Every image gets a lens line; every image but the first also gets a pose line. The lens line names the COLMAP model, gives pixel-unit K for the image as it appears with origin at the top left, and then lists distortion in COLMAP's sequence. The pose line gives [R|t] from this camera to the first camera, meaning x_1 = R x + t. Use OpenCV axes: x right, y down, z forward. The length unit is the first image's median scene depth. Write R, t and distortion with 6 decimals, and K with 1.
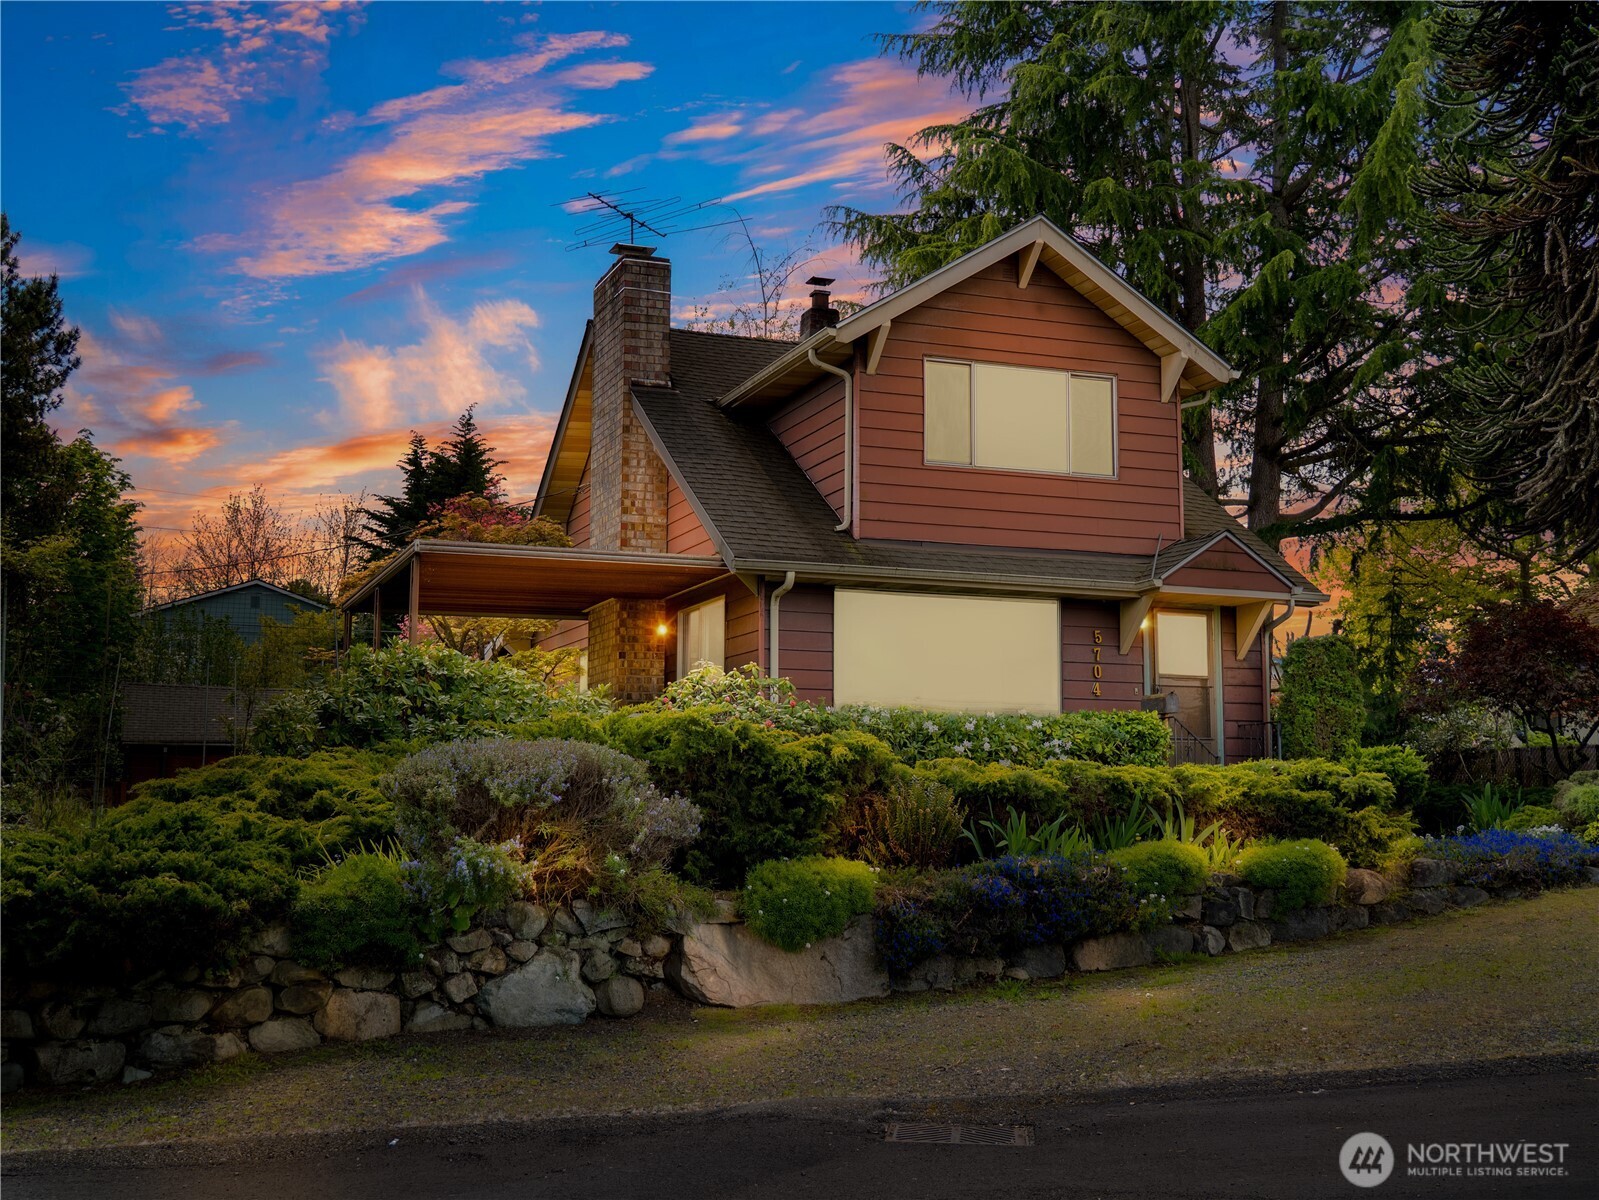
lens RADIAL K [[1688.1, 0, 801.5], [0, 1688.1, 606.3], [0, 0, 1]] dist [0.022946, 0.000000]
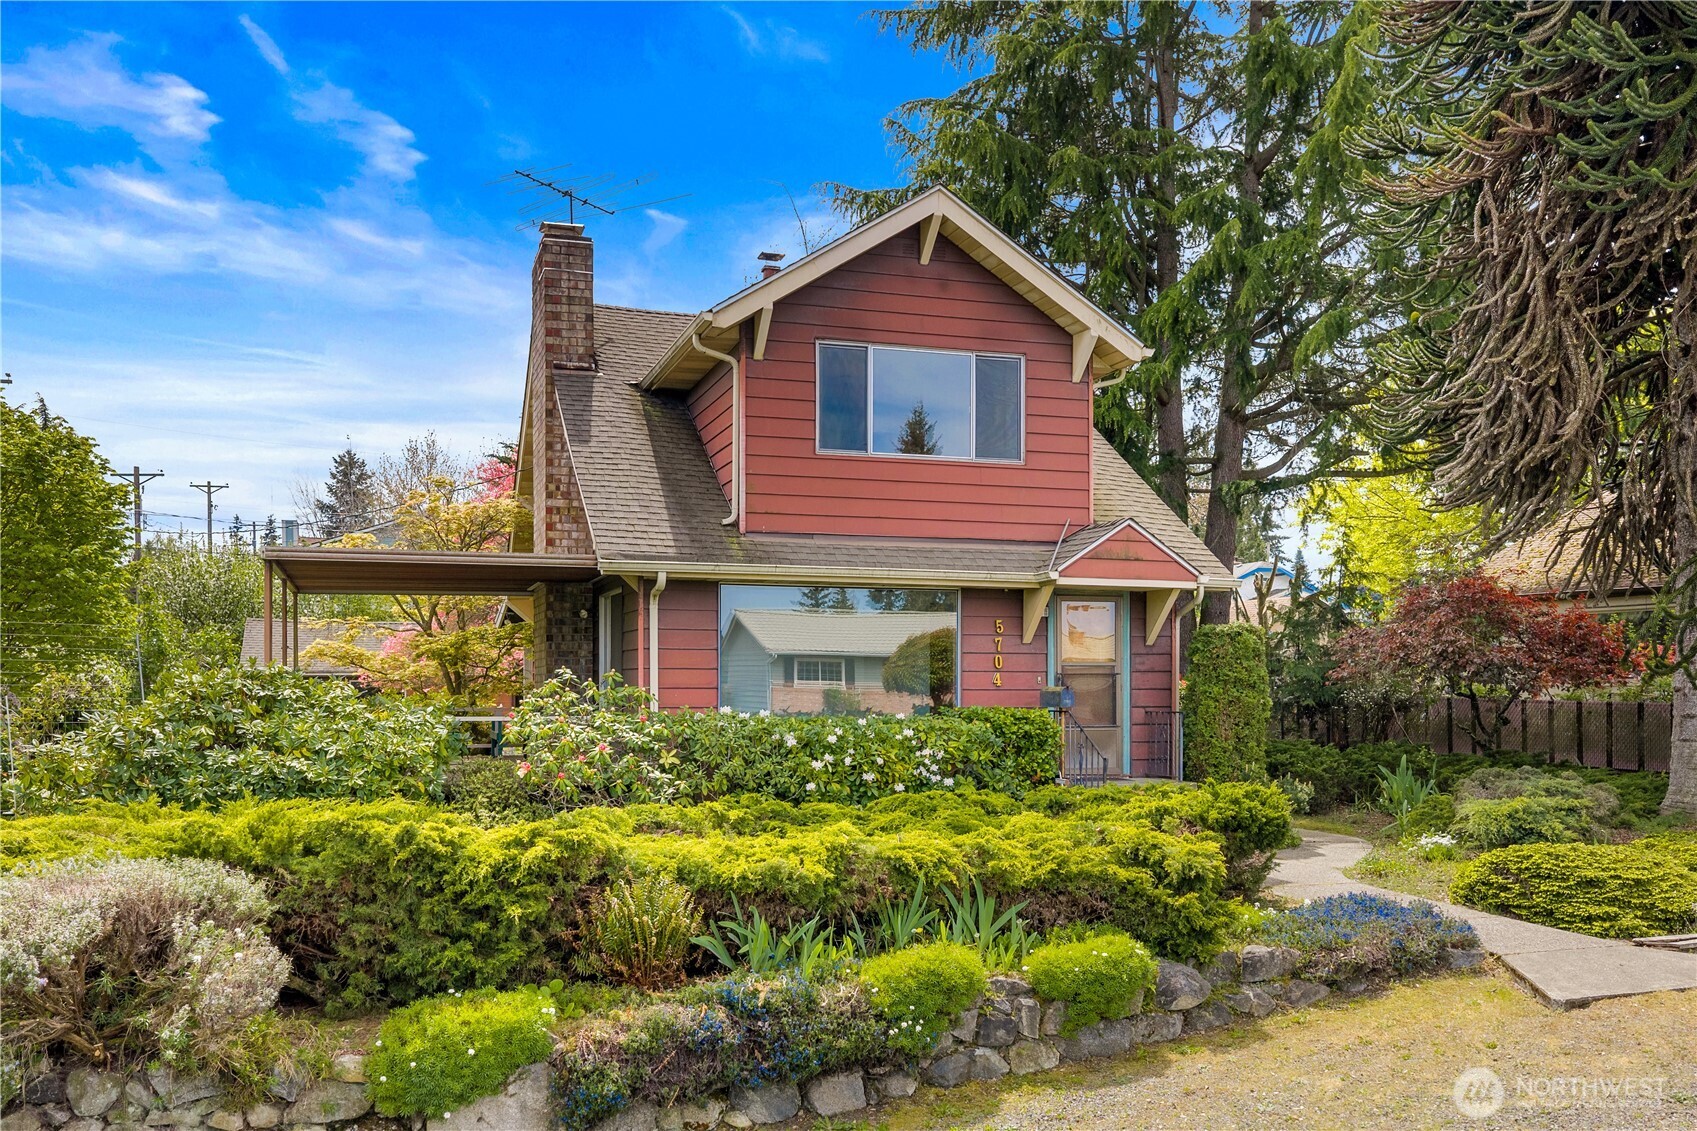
lens RADIAL K [[1378.9, 0, 835.1], [0, 1378.9, 687.3], [0, 0, 1]] dist [0.002128, -0.007943]
pose [[0.998969, -0.002561, -0.045320, 0.118506], [0.007921, 0.992922, 0.118500, -0.044146], [0.044695, -0.118737, 0.991919, 0.196939]]
